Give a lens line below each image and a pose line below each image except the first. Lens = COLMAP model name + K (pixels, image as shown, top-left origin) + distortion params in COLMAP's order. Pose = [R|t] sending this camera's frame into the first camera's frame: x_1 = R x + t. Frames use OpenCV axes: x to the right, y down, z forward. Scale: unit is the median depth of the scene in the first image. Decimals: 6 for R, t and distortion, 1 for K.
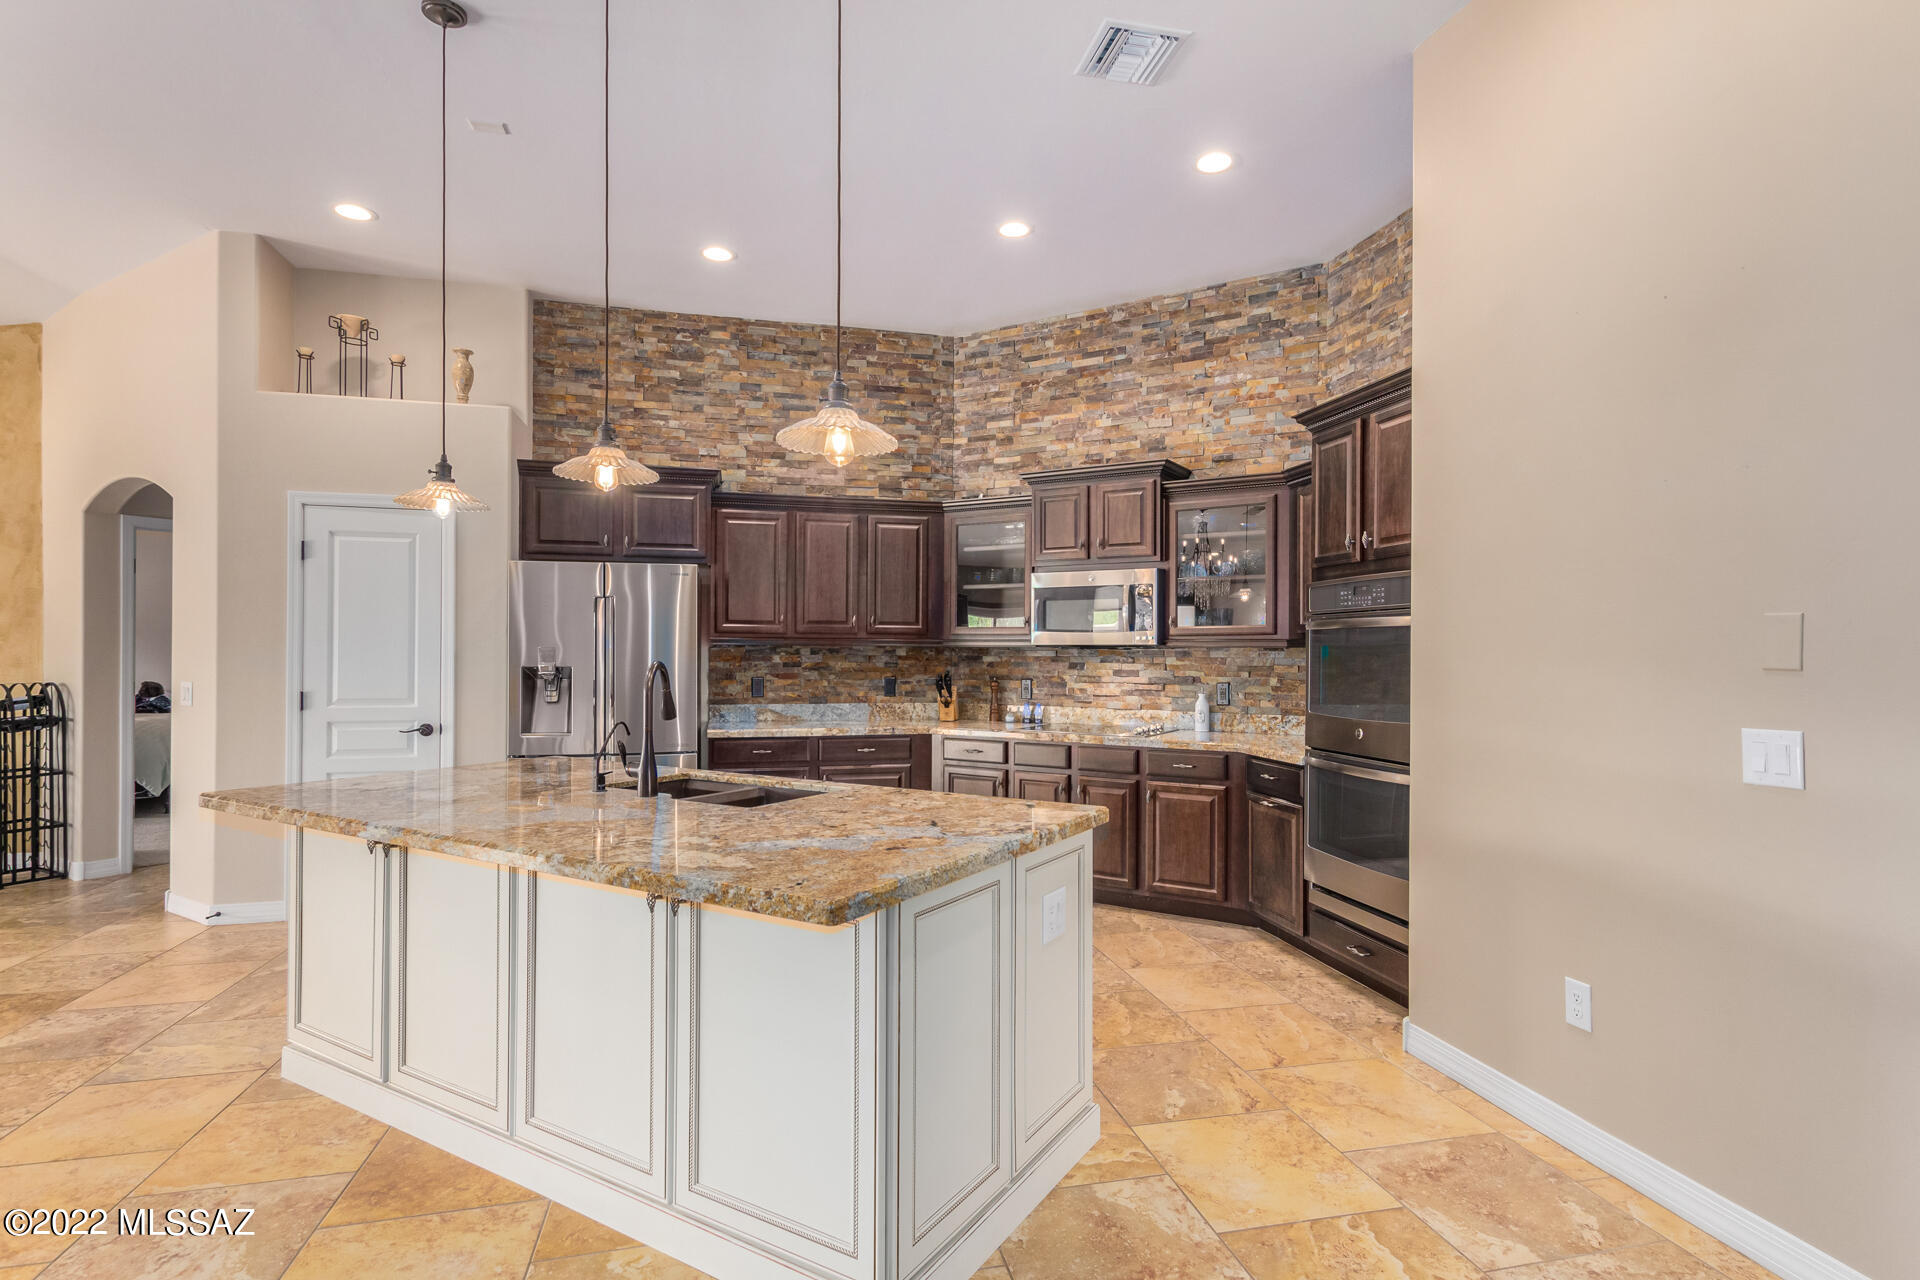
lens RADIAL K [[963.1, 0, 963.9], [0, 963.1, 636.7], [0, 0, 1]] dist [0.008485, -0.002371]
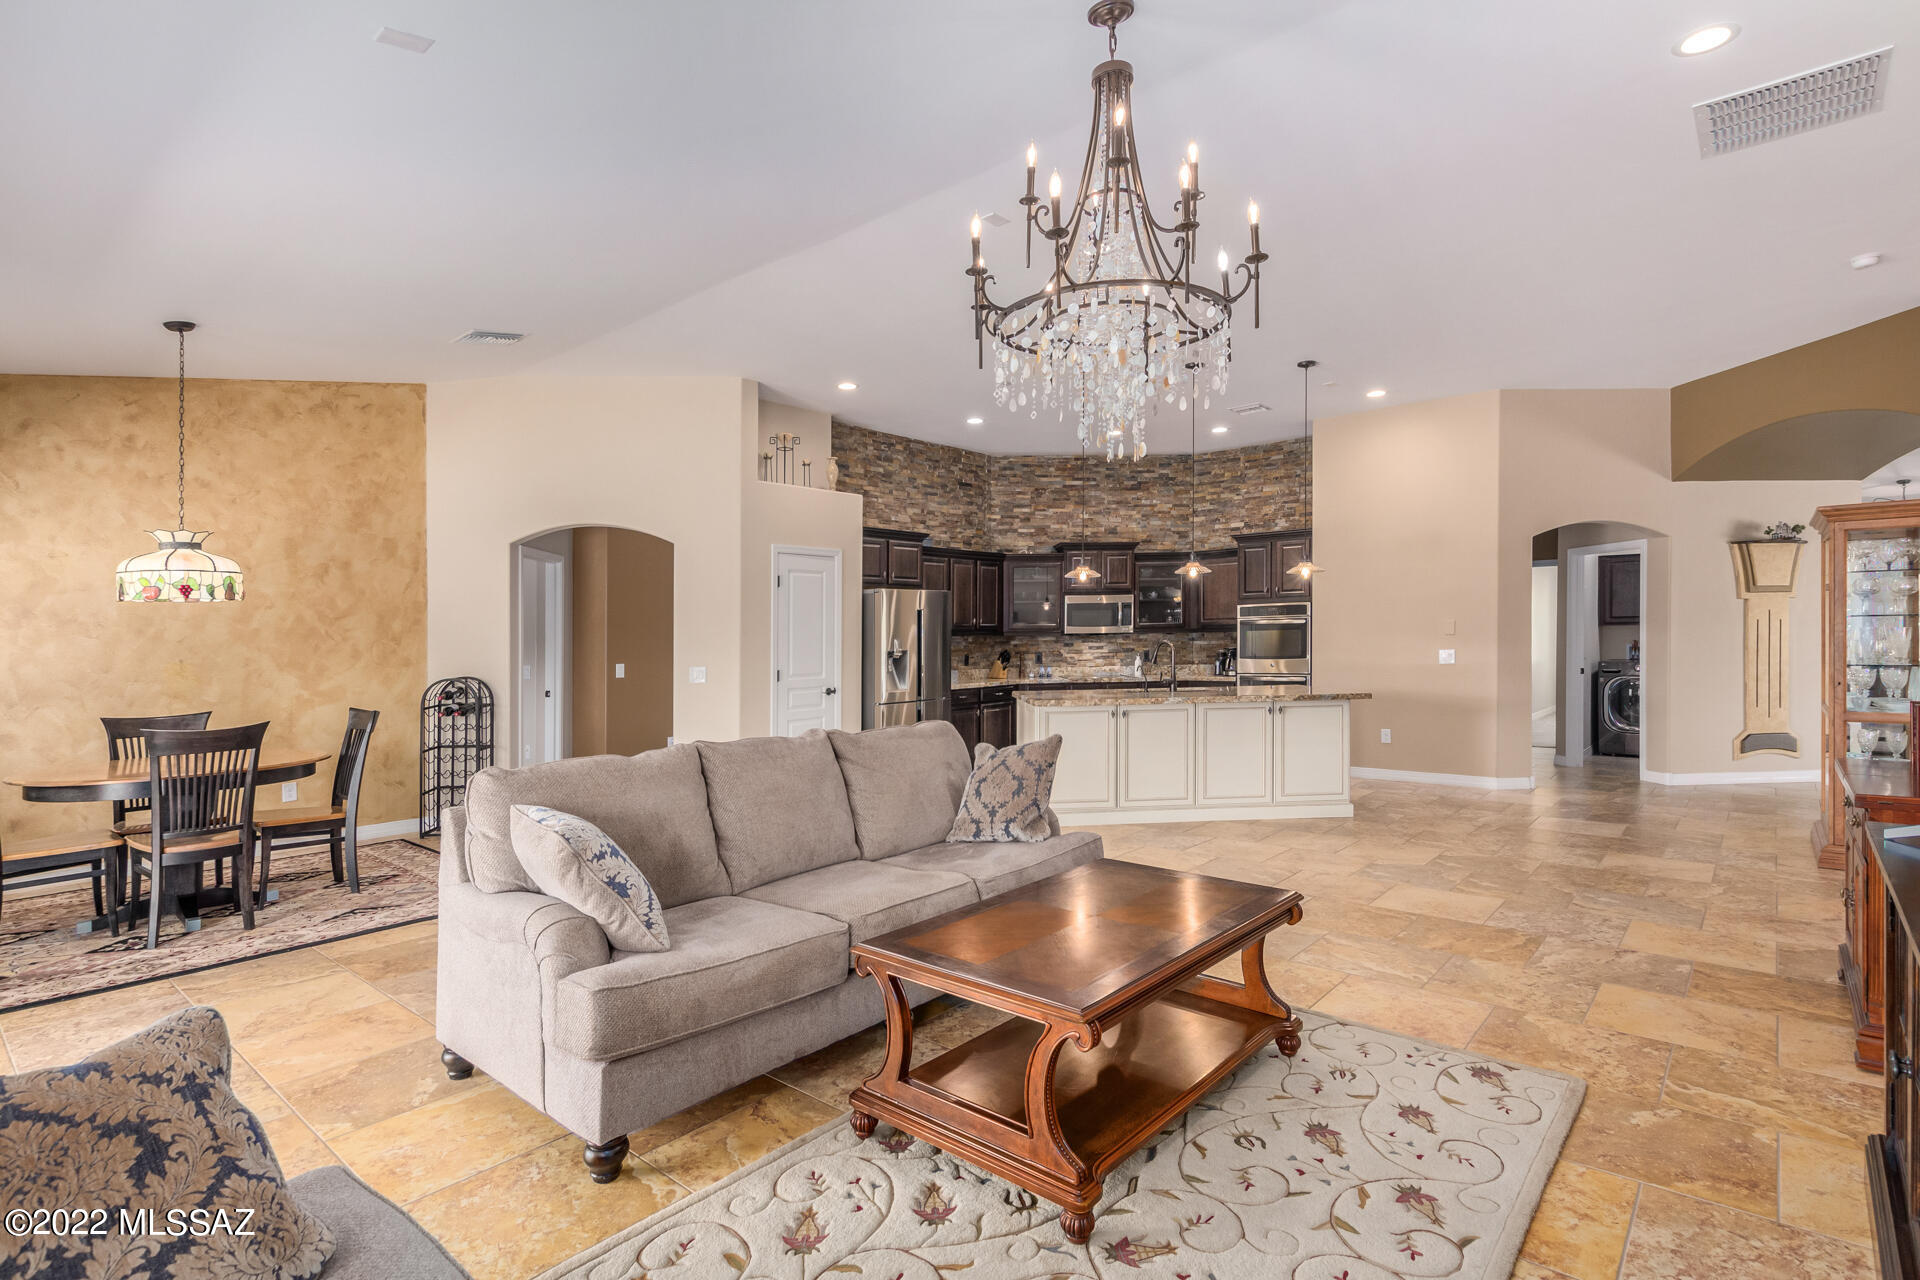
lens RADIAL K [[963.1, 0, 959.0], [0, 963.1, 639.8], [0, 0, 1]] dist [0.008485, -0.002371]
pose [[0.809508, -0.020603, 0.586748, -1.139808], [0.013759, 0.999775, 0.016123, -0.012264], [-0.586948, -0.004979, 0.809609, -0.381466]]
